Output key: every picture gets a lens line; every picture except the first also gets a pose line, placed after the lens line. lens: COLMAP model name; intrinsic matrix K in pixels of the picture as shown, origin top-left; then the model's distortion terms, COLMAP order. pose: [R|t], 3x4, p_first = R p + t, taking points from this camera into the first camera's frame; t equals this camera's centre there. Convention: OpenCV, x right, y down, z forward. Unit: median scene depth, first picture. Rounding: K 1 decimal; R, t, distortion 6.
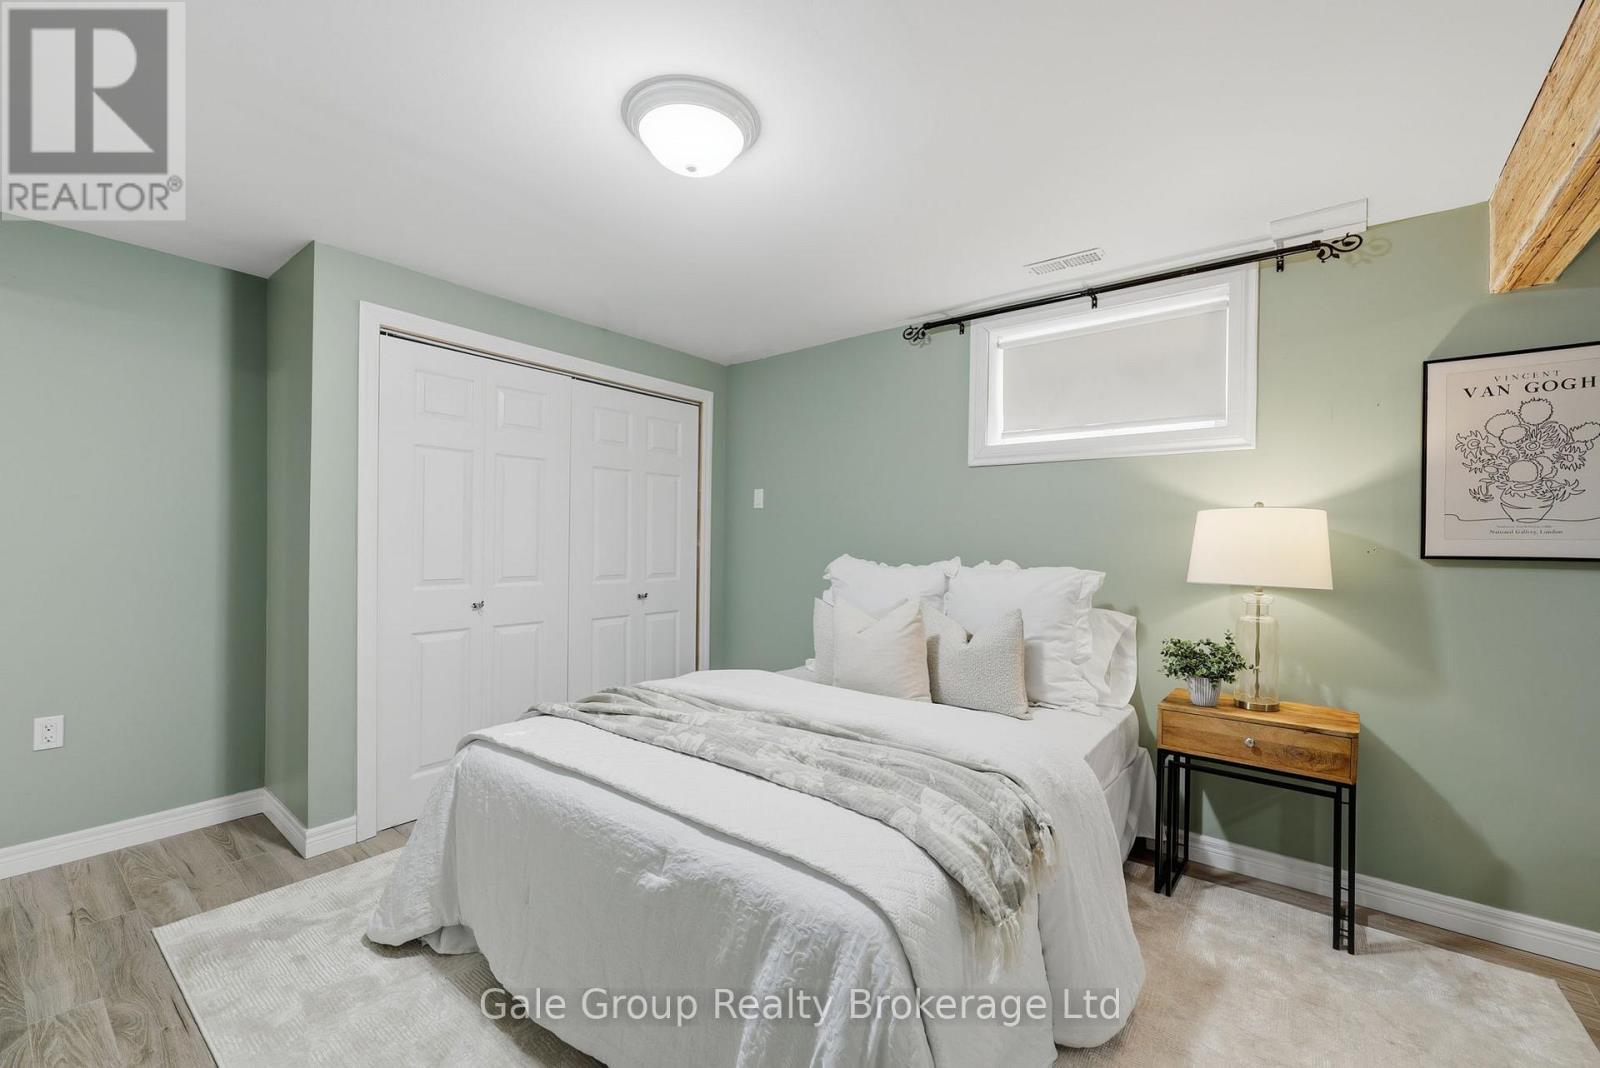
lens RADIAL K [[647.3, 0, 804.2], [0, 647.3, 534.9], [0, 0, 1]] dist [-0.001316, -0.000234]
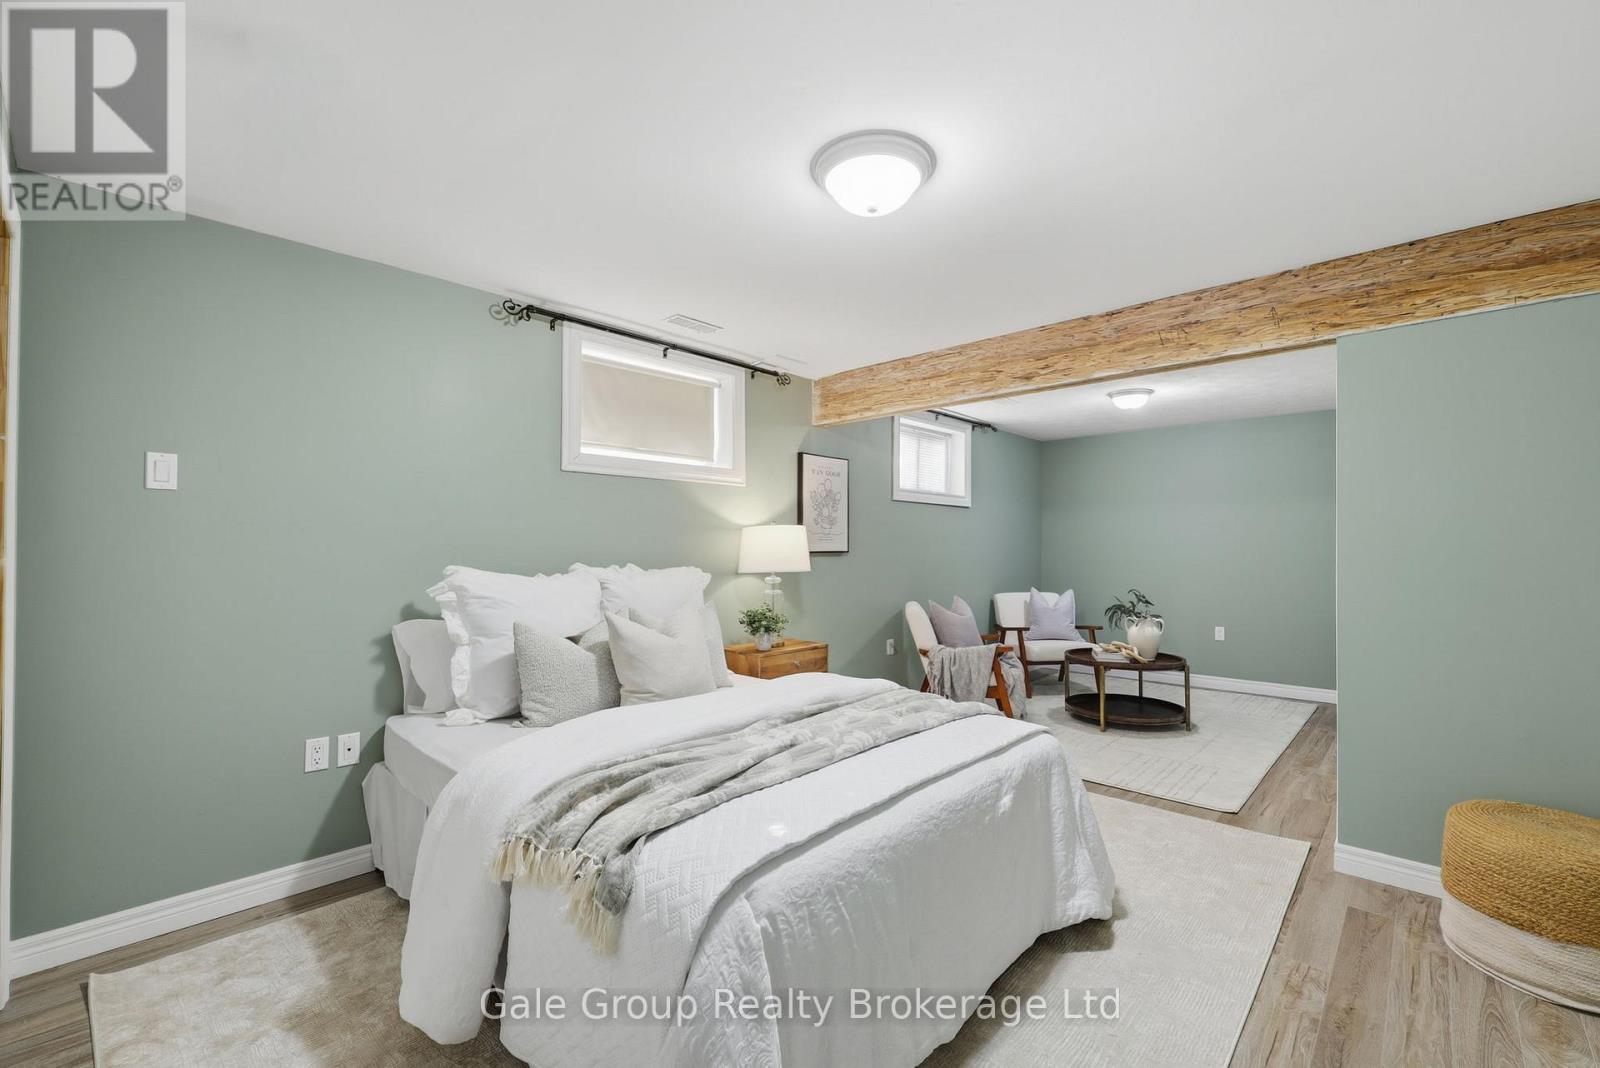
lens RADIAL K [[647.3, 0, 804.2], [0, 647.3, 534.9], [0, 0, 1]] dist [-0.001316, -0.000234]
pose [[0.115848, 0.004007, 0.993259, -1.011689], [-0.006460, 0.999974, -0.003281, -0.010894], [-0.993246, -0.006036, 0.115871, 0.787087]]
